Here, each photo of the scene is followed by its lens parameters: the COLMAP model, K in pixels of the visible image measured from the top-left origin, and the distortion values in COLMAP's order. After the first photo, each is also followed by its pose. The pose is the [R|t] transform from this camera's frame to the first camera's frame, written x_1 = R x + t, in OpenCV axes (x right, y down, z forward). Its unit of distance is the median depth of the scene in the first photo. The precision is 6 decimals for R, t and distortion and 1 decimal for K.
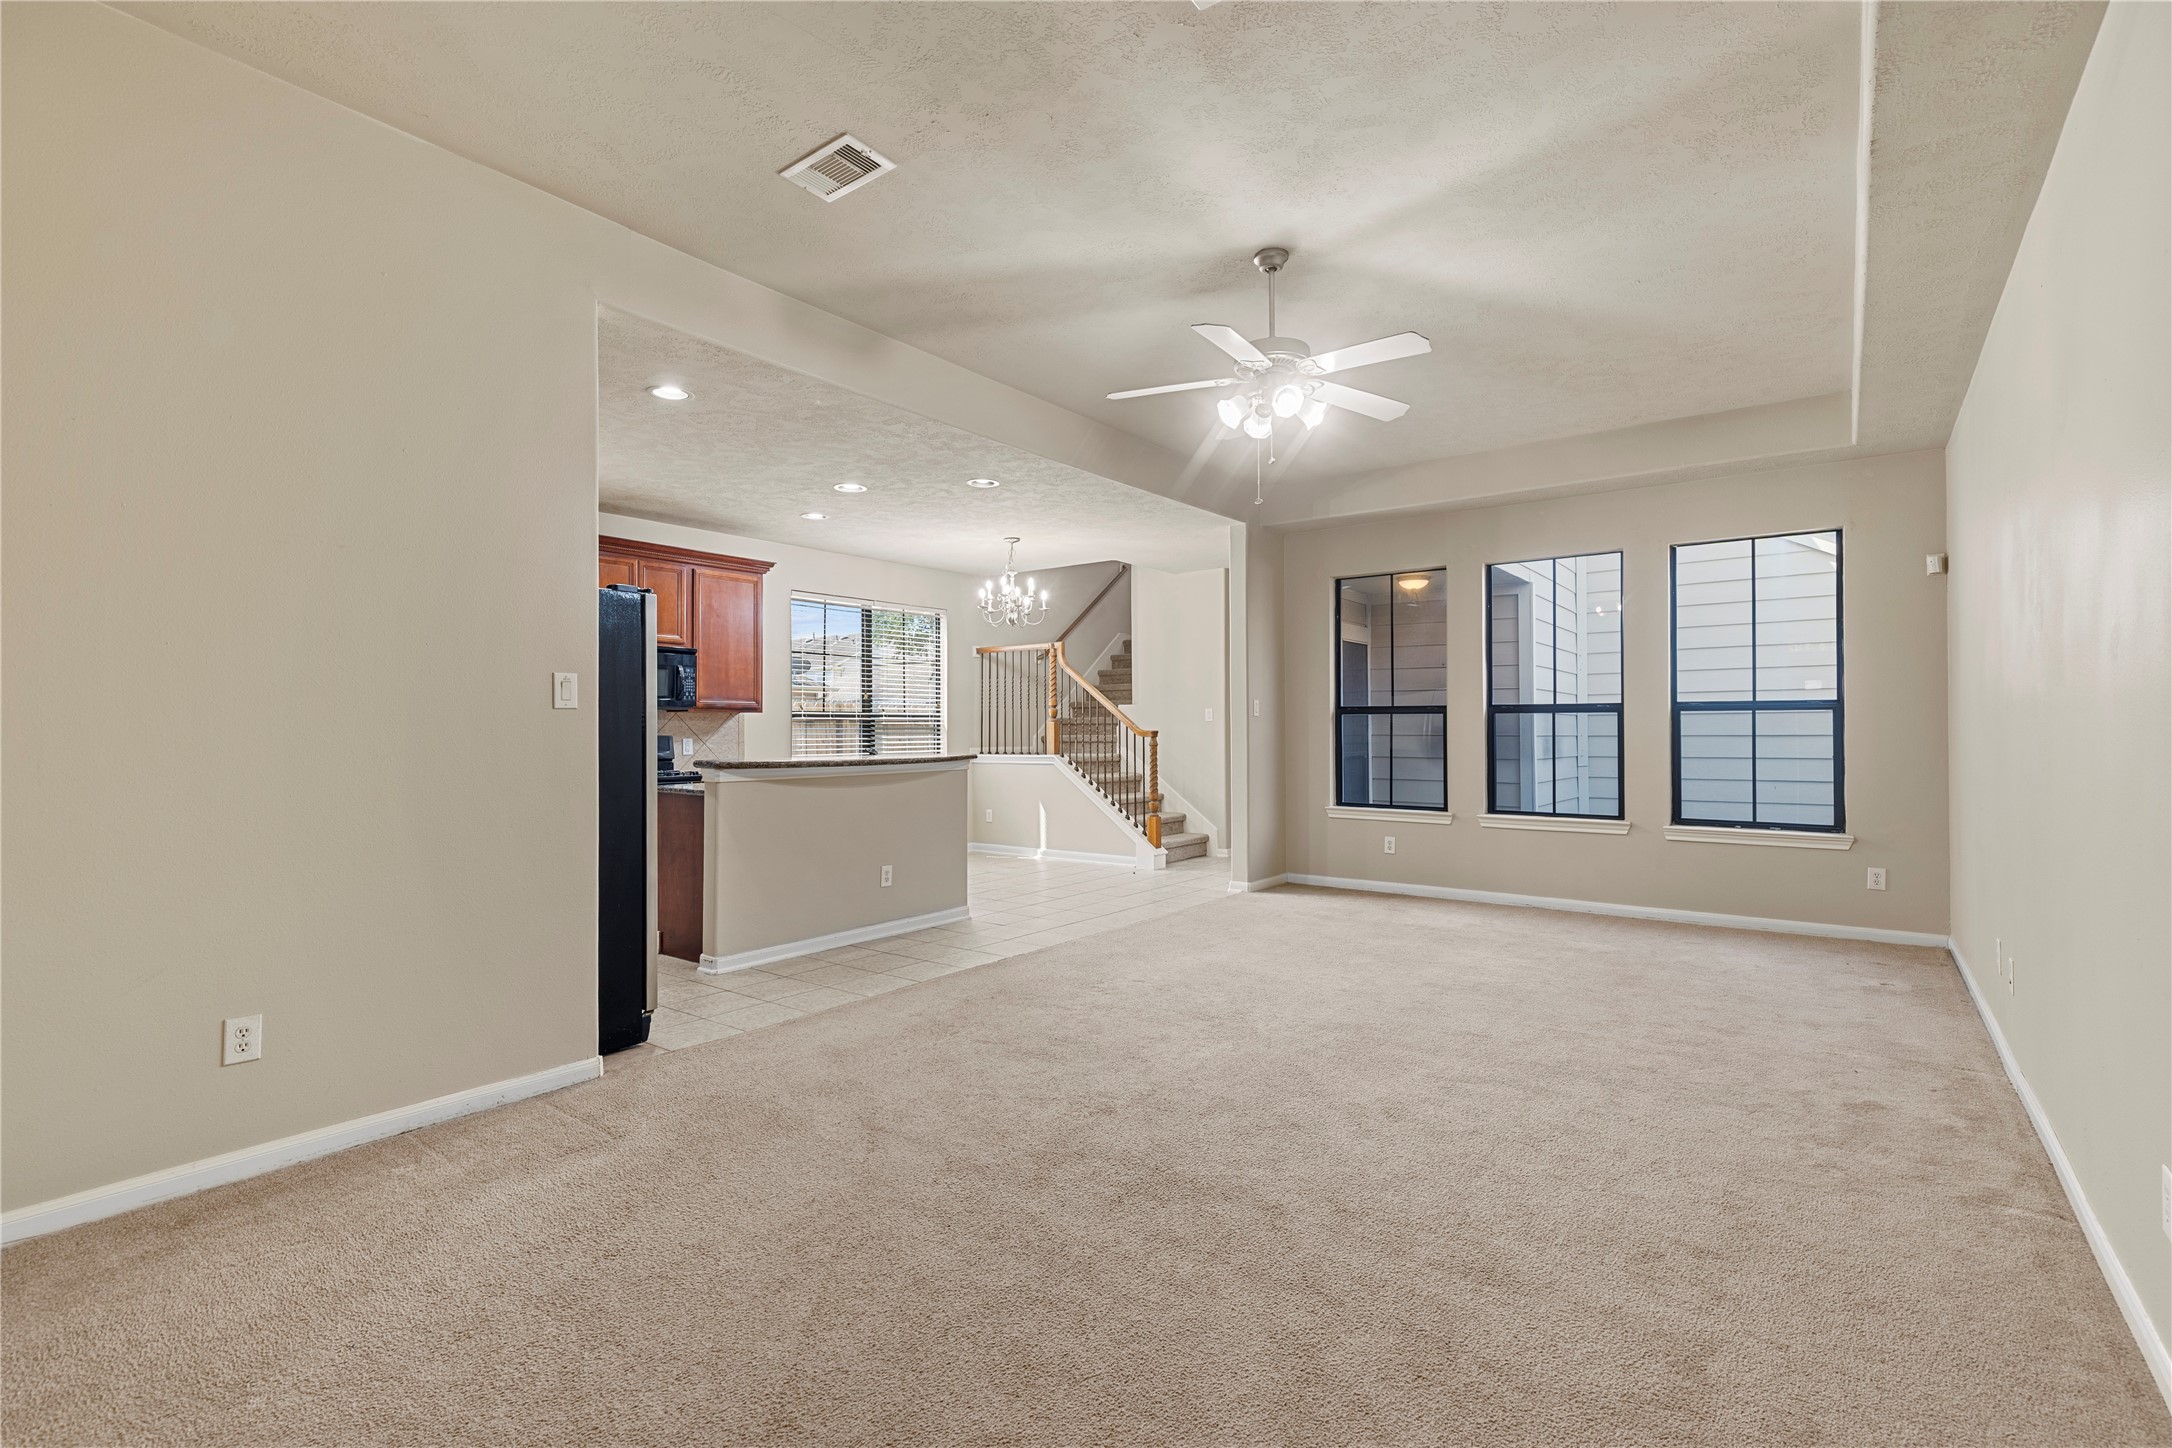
lens RADIAL K [[984.4, 0, 1088.7], [0, 984.4, 723.3], [0, 0, 1]] dist [-0.000209, -0.000021]
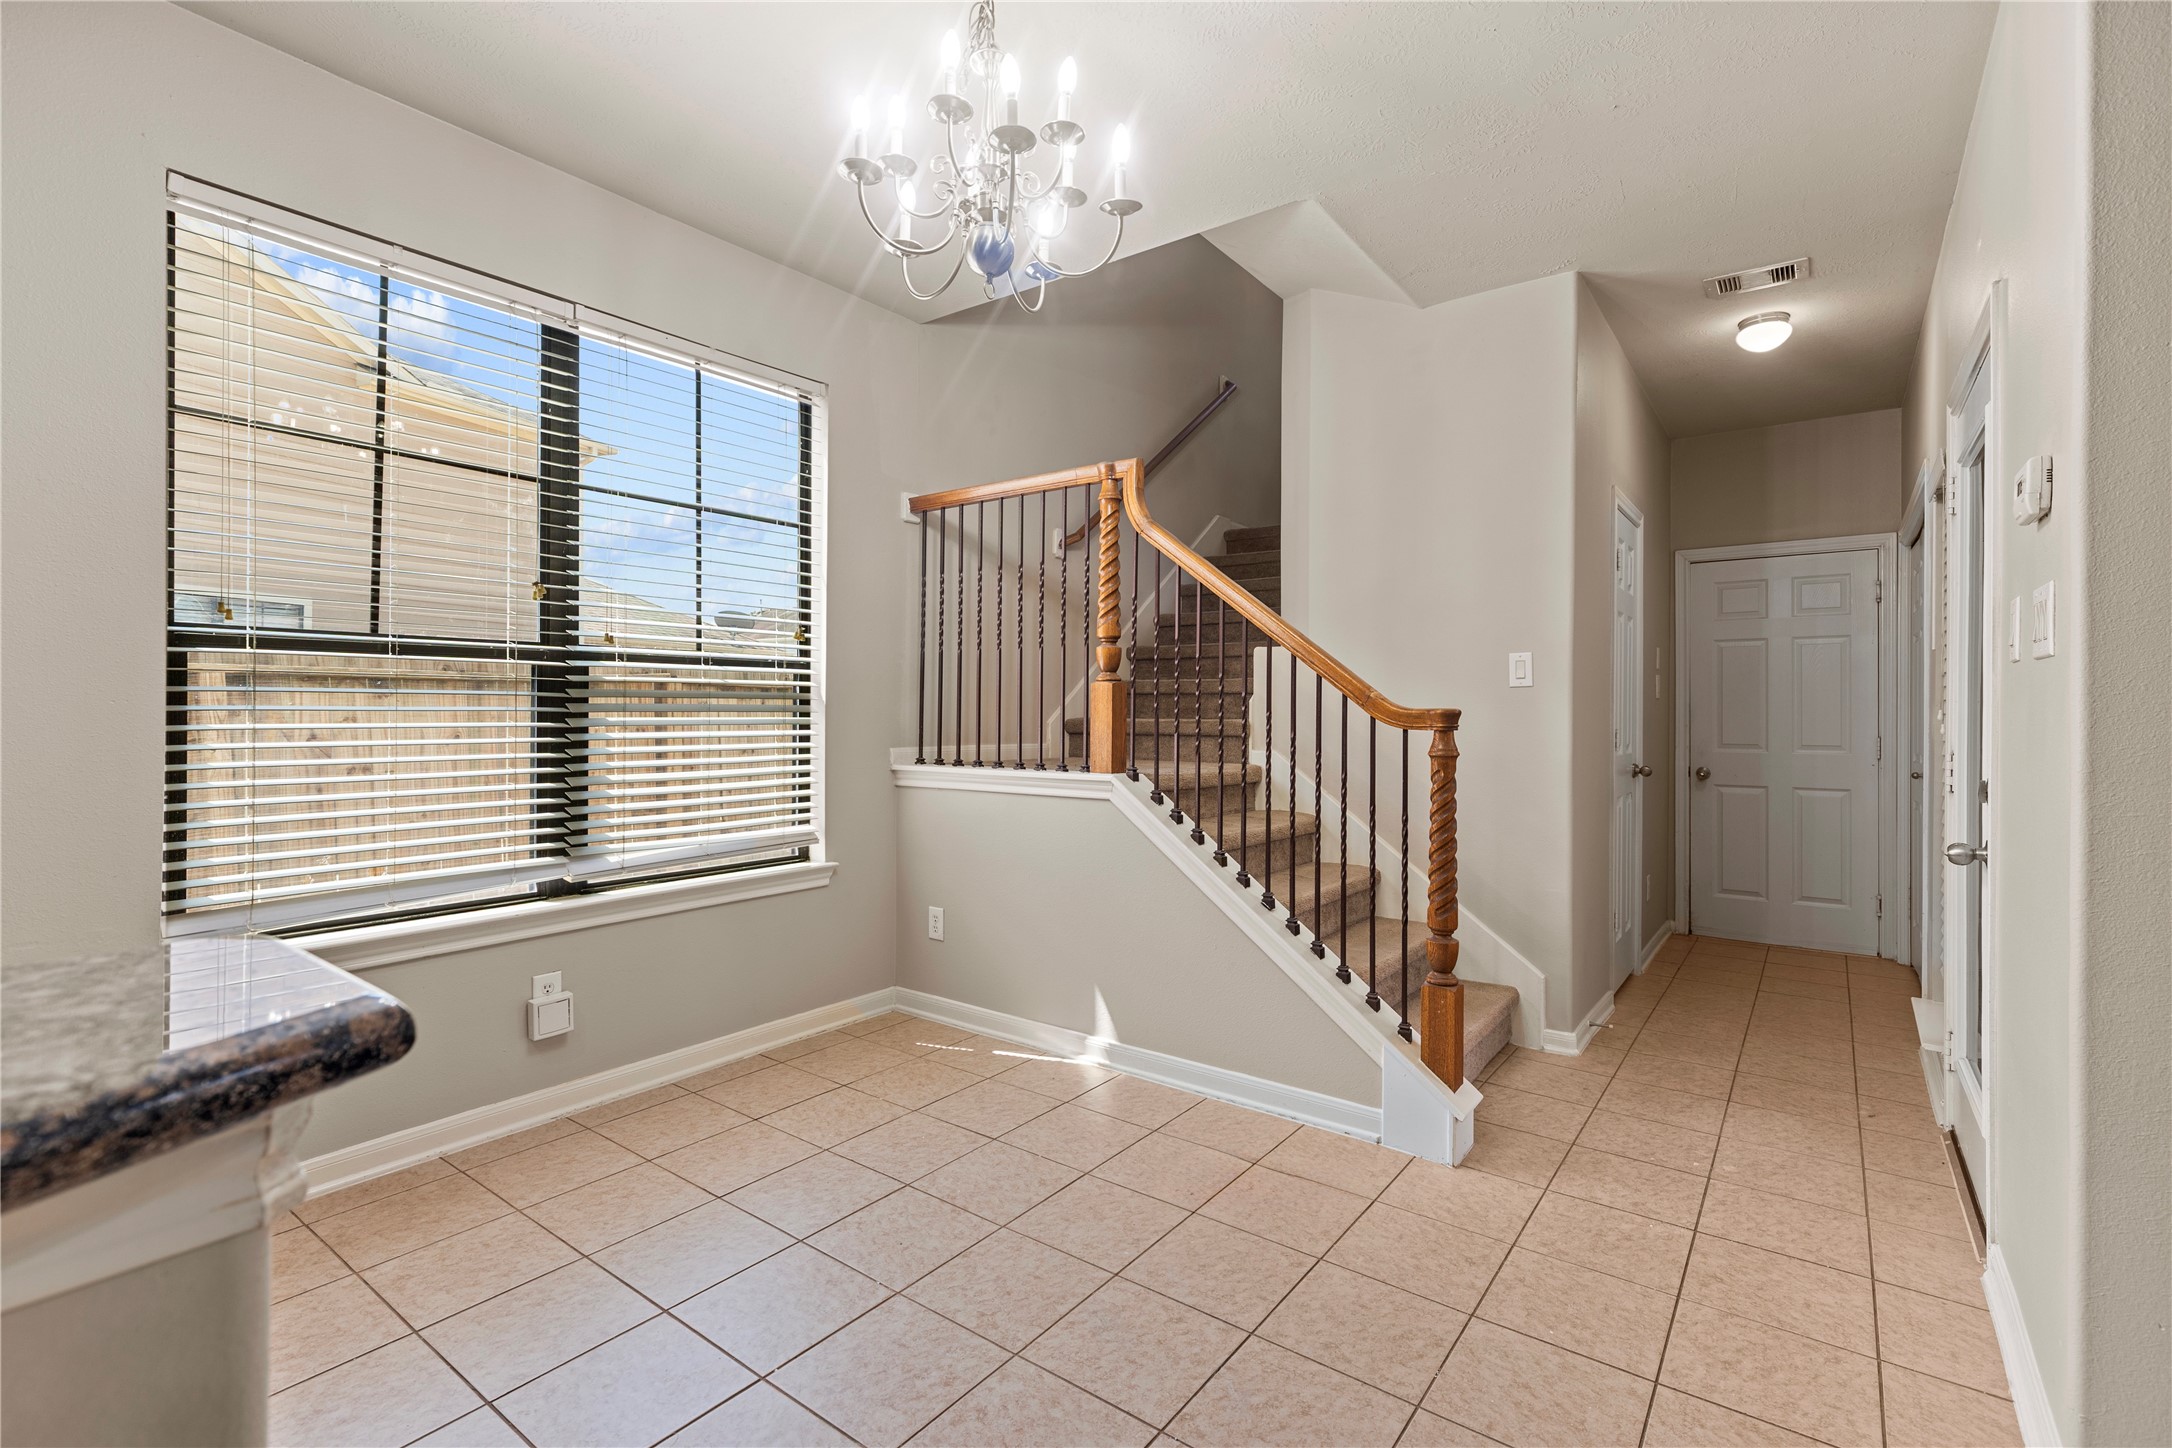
lens RADIAL K [[984.4, 0, 1086.2], [0, 984.4, 720.1], [0, 0, 1]] dist [-0.000209, -0.000021]
pose [[0.999900, 0.012436, 0.006665, -0.046546], [-0.012564, 0.999729, 0.019577, 0.005460], [-0.006419, -0.019659, 0.999786, 0.631003]]
